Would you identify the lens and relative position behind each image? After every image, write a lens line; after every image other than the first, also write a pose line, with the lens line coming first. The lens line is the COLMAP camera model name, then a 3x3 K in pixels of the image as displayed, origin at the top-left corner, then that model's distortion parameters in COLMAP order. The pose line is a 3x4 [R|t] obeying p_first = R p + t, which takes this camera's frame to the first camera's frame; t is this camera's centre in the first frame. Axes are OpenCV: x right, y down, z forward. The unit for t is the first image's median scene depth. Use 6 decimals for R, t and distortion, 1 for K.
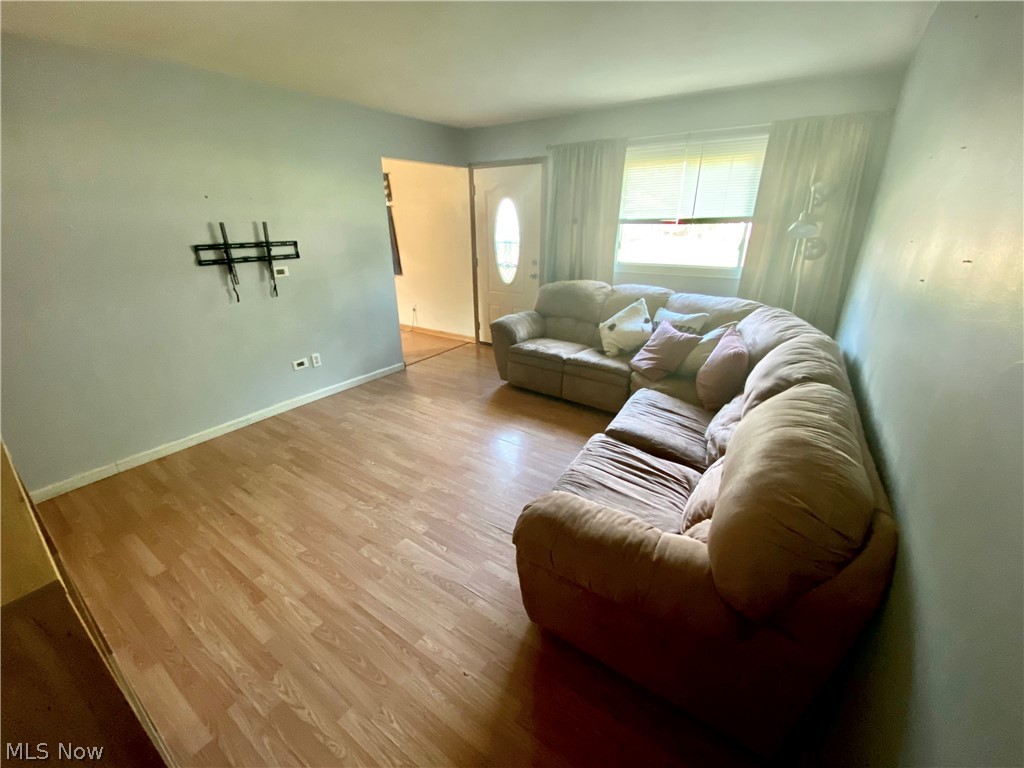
lens RADIAL K [[413.0, 0, 512.0], [0, 413.0, 384.0], [0, 0, 1]] dist [0.034595, -0.023760]
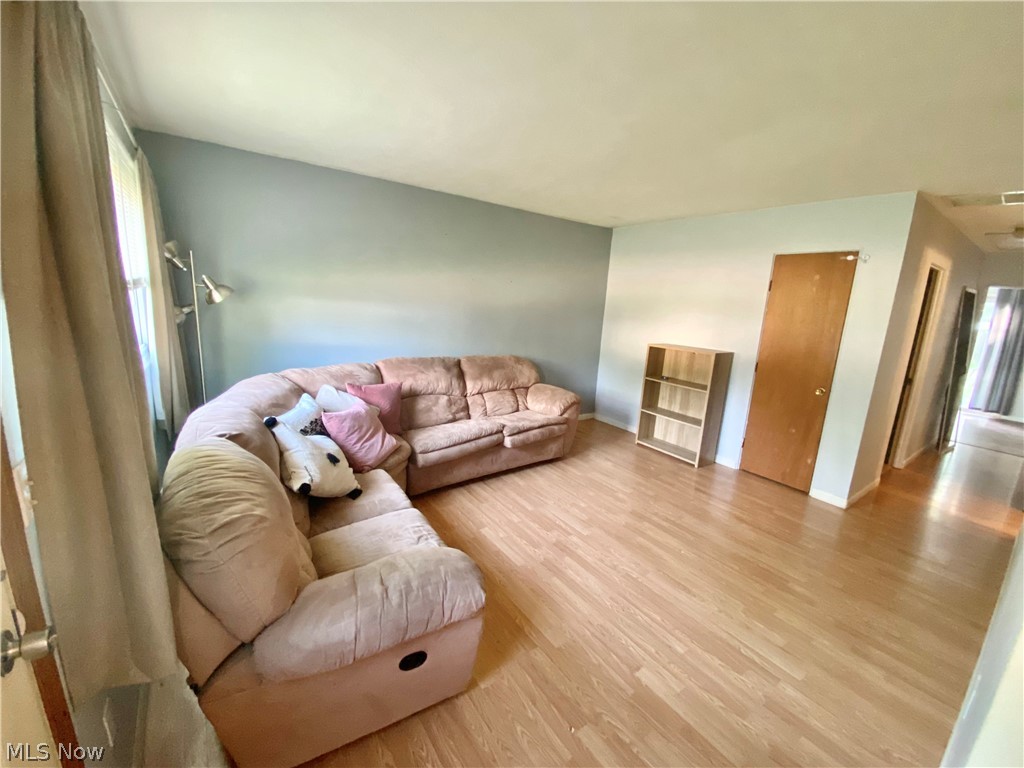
lens RADIAL K [[413.0, 0, 512.0], [0, 413.0, 384.0], [0, 0, 1]] dist [0.034595, -0.023760]
pose [[-0.938852, -0.117967, 0.323483, -0.195268], [0.076466, 0.844587, 0.529931, -0.562660], [-0.335724, 0.522262, -0.783921, 1.404750]]
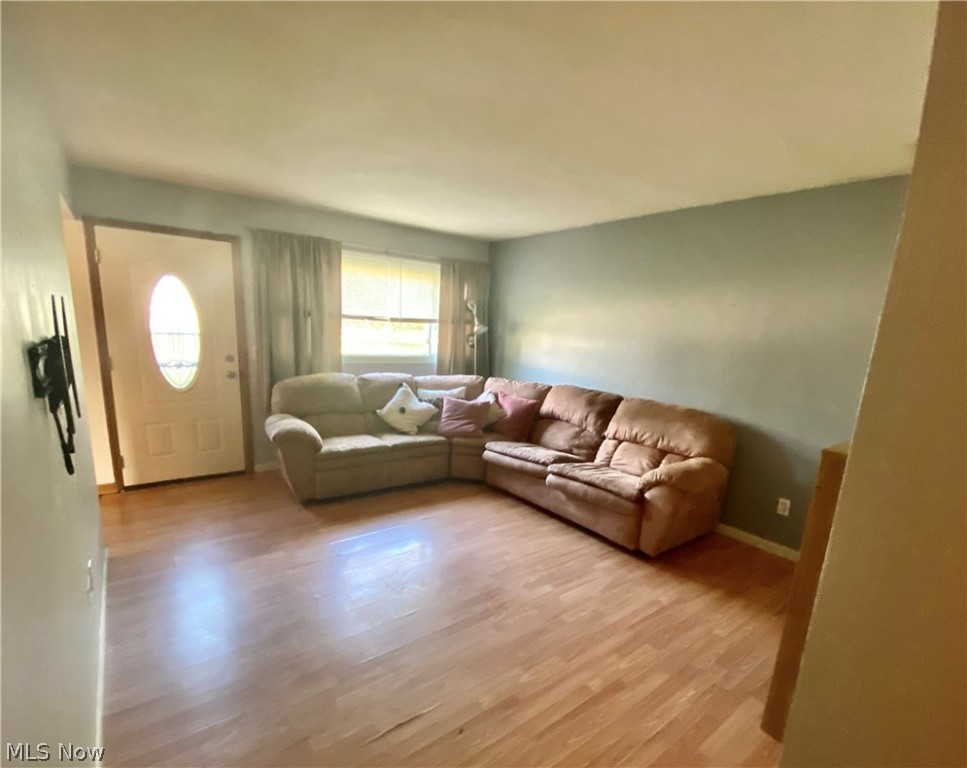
lens RADIAL K [[454.6, 0, 483.8], [0, 454.6, 424.8], [0, 0, 1]] dist [0.001636, -0.000740]
pose [[0.316647, -0.177932, 0.931705, -0.863673], [0.298590, 0.951011, 0.080140, -0.138311], [-0.900321, 0.252822, 0.354264, 0.405605]]
